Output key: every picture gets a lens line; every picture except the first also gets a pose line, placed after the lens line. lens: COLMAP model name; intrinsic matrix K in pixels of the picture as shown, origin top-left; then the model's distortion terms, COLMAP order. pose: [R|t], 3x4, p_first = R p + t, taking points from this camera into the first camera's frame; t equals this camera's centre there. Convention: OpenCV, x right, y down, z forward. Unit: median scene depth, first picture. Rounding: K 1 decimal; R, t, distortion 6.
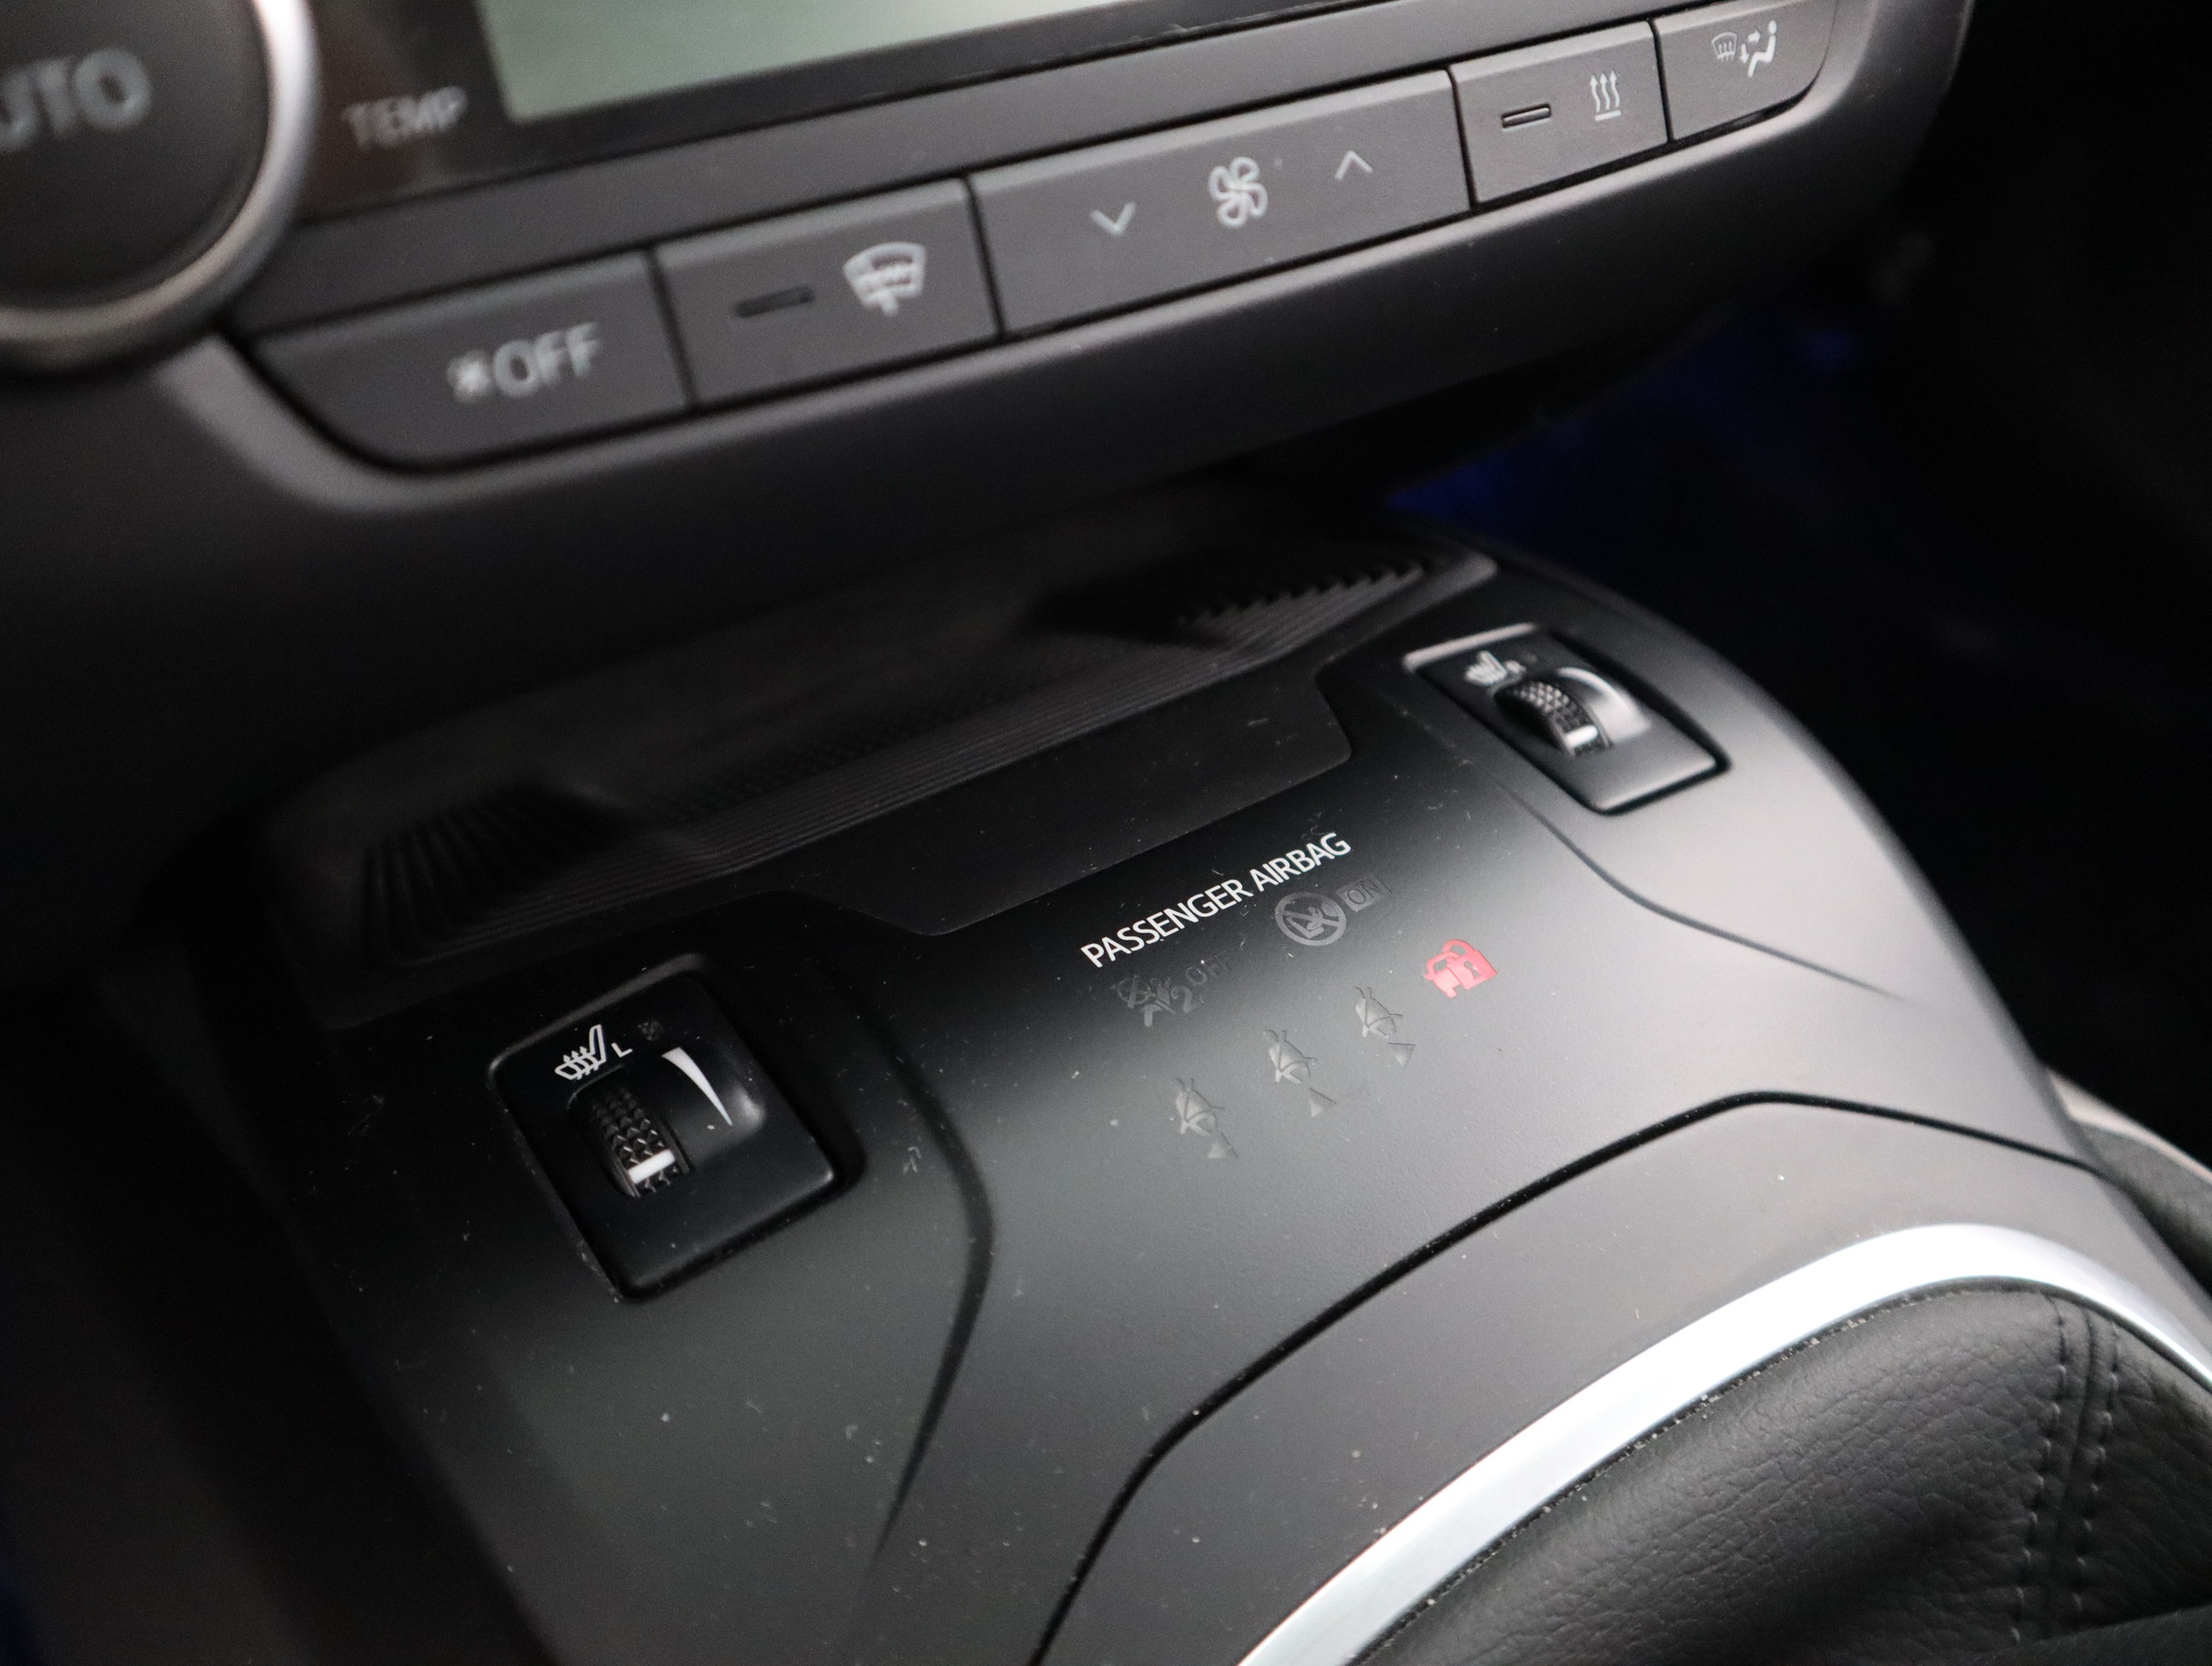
lens RADIAL K [[2073.4, 0, 1033.2], [0, 2073.4, 835.0], [0, 0, 1]] dist [-0.091786, 0.151961]
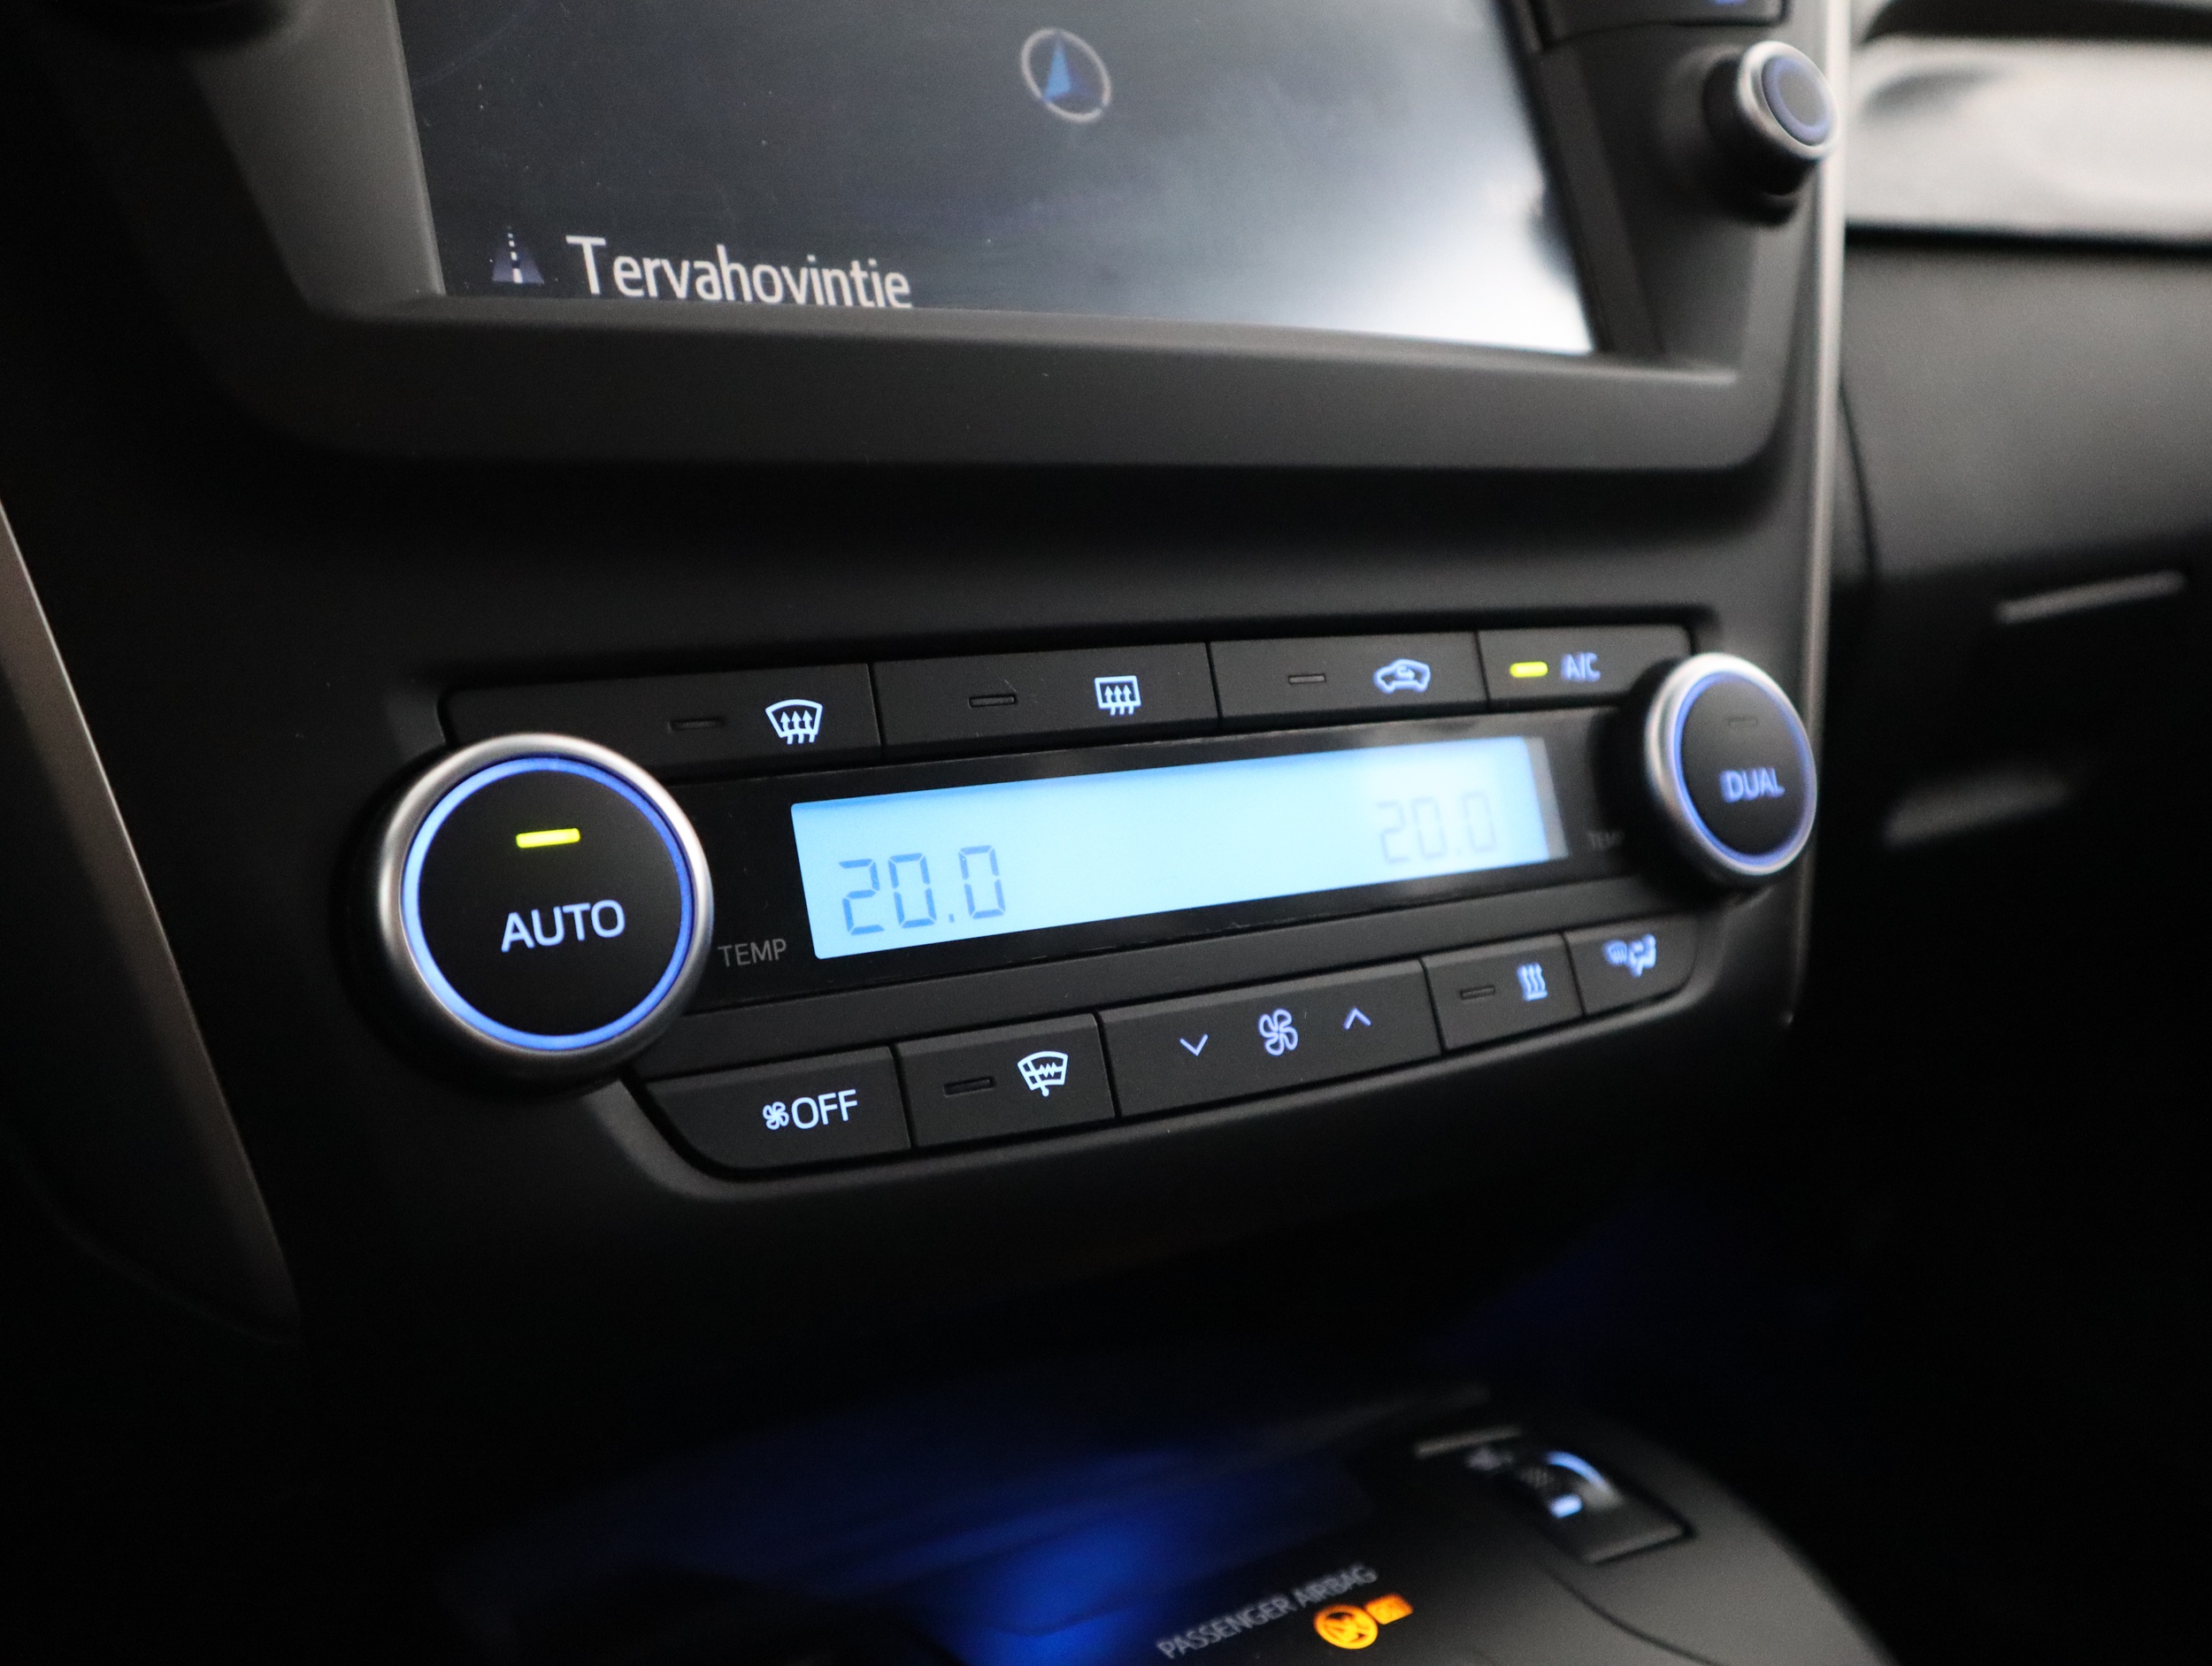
lens RADIAL K [[1924.0, 0, 1106.0], [0, 1924.0, 833.0], [0, 0, 1]] dist [-0.012803, -0.007236]
pose [[0.999596, 0.024891, 0.013733, -0.041985], [-0.016381, 0.899143, -0.437349, 0.149514], [-0.023234, 0.436948, 0.899187, -0.266970]]
